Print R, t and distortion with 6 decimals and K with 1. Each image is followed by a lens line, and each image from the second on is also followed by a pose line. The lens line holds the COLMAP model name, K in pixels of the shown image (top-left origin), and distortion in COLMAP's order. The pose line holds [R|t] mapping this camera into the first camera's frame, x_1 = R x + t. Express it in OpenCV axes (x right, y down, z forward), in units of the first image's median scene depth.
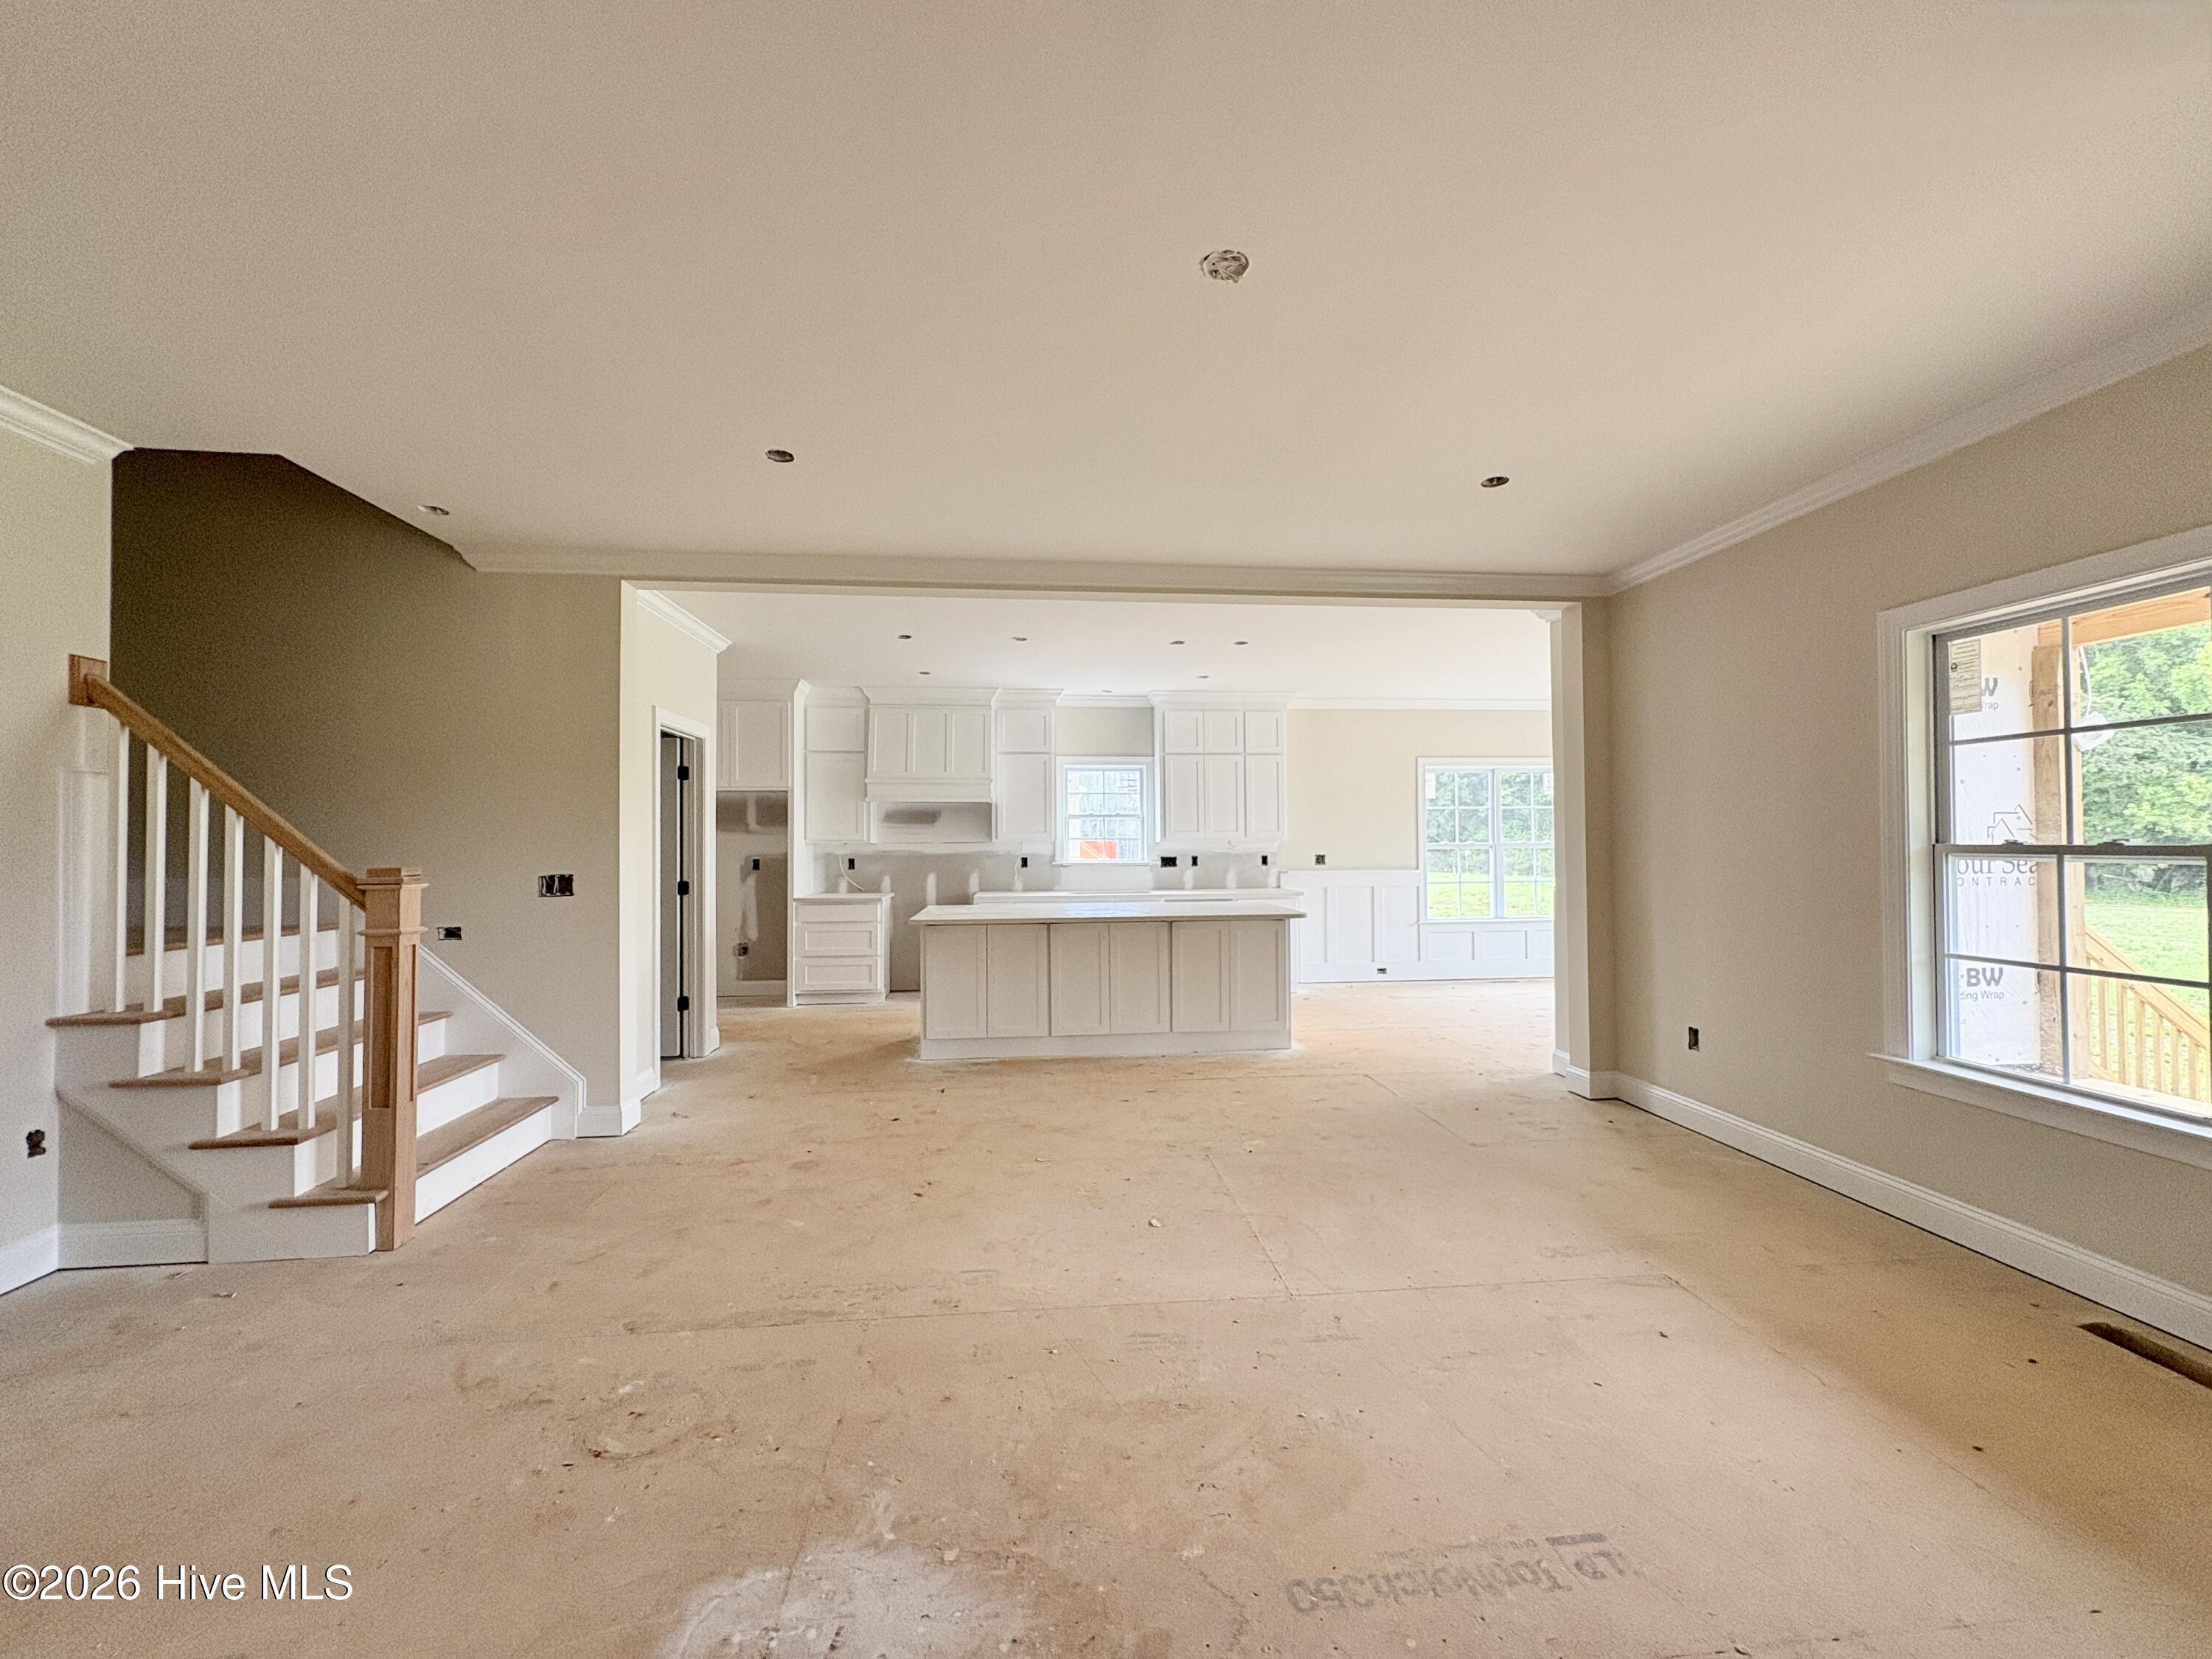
lens RADIAL K [[880.5, 0, 1107.3], [0, 880.5, 831.2], [0, 0, 1]] dist [0.001337, -0.000130]
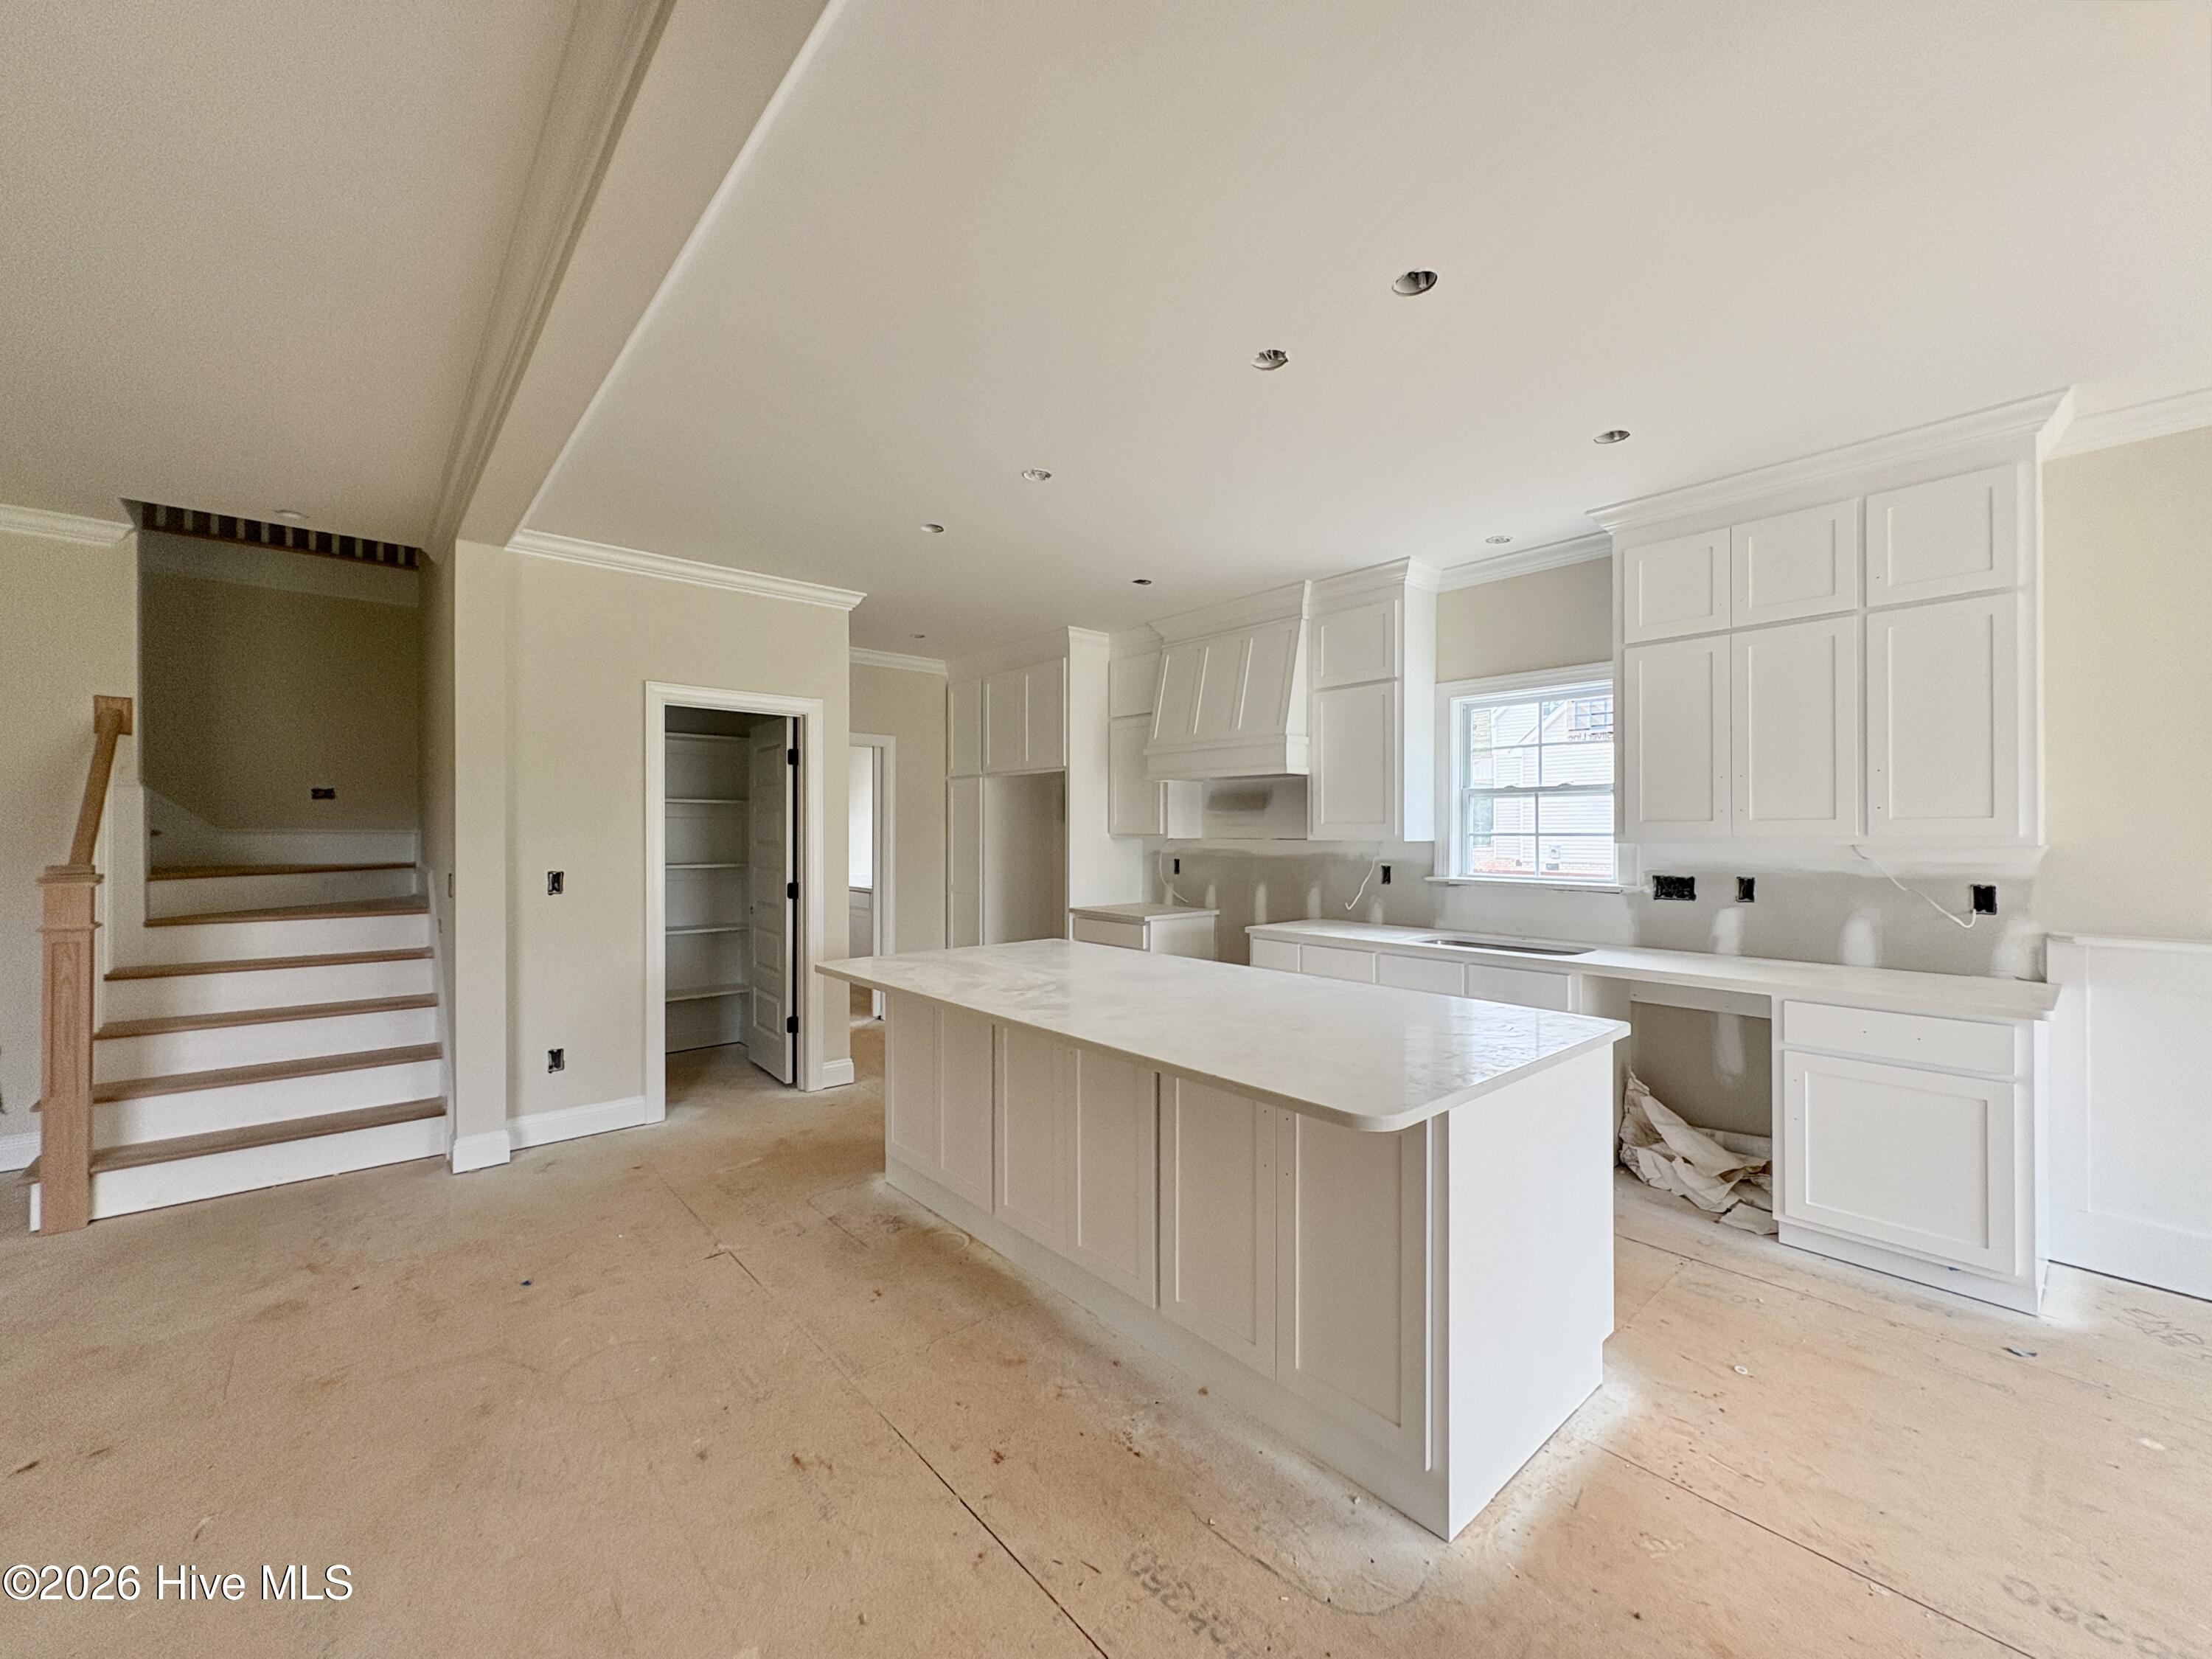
lens RADIAL K [[880.5, 0, 1107.3], [0, 880.5, 831.2], [0, 0, 1]] dist [0.001337, -0.000130]
pose [[0.578713, 0.005613, -0.815512, 0.480415], [0.006890, 0.999907, 0.011771, -0.002401], [0.815502, -0.012431, 0.578620, 0.909488]]
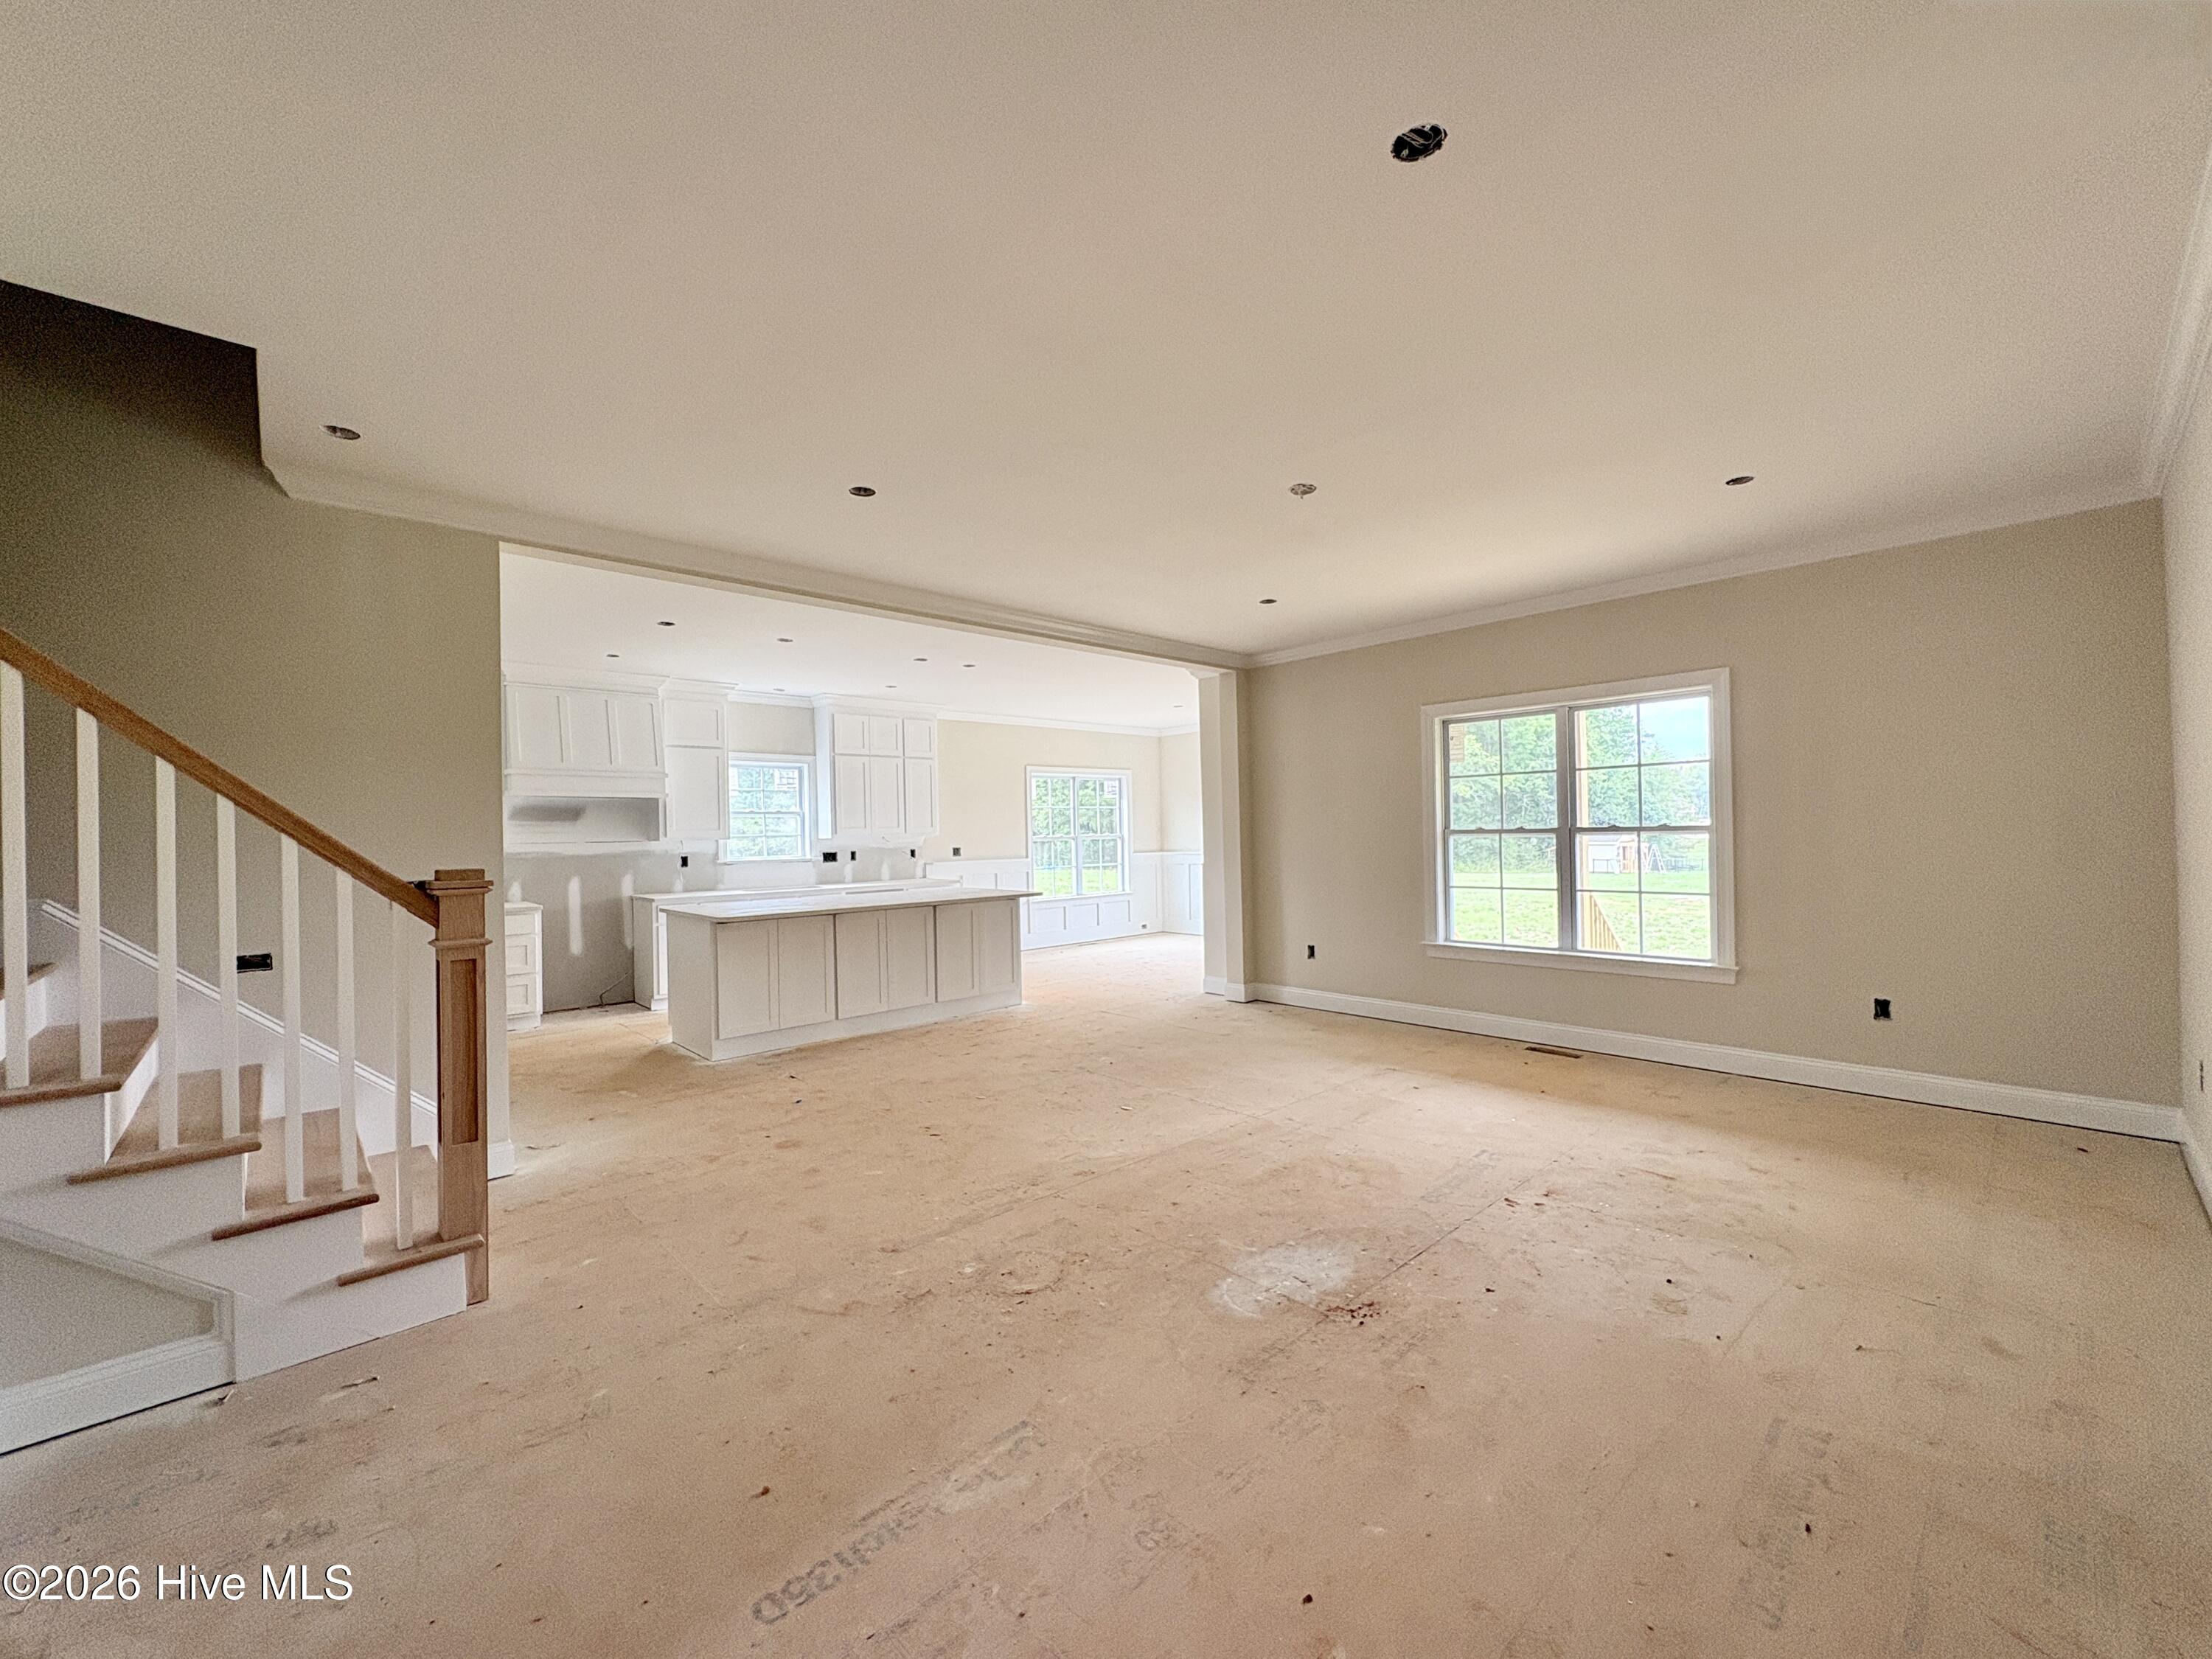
lens RADIAL K [[880.5, 0, 1107.3], [0, 880.5, 831.2], [0, 0, 1]] dist [0.001337, -0.000130]
pose [[0.795775, -0.008731, 0.605530, -0.539333], [0.007297, 0.999962, 0.004829, 0.002342], [-0.605549, 0.000576, 0.795808, -0.054667]]
